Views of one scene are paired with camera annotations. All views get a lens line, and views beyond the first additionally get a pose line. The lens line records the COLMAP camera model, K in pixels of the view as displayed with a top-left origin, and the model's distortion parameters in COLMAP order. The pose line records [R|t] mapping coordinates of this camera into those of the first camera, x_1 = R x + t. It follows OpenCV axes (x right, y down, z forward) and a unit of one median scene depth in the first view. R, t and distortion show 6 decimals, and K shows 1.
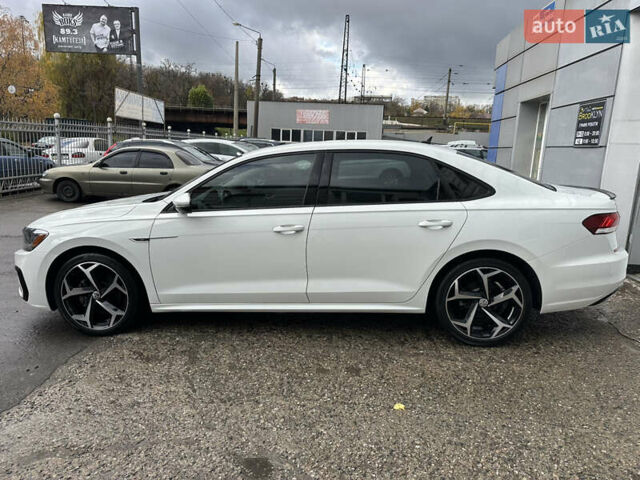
lens RADIAL K [[447.3, 0, 321.6], [0, 447.3, 237.0], [0, 0, 1]] dist [0.012237, -0.019341]
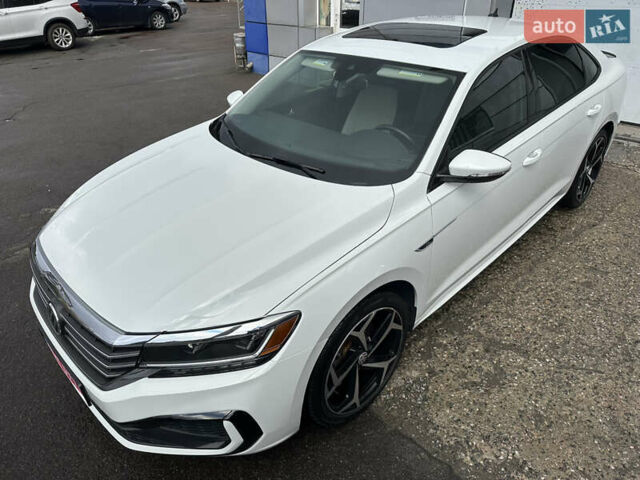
lens RADIAL K [[447.3, 0, 323.8], [0, 447.3, 240.6], [0, 0, 1]] dist [0.012237, -0.019341]
pose [[0.663210, -0.410224, 0.625994, -0.521374], [0.171219, 0.897386, 0.406673, -0.162434], [-0.728585, -0.162527, 0.665393, 0.408044]]
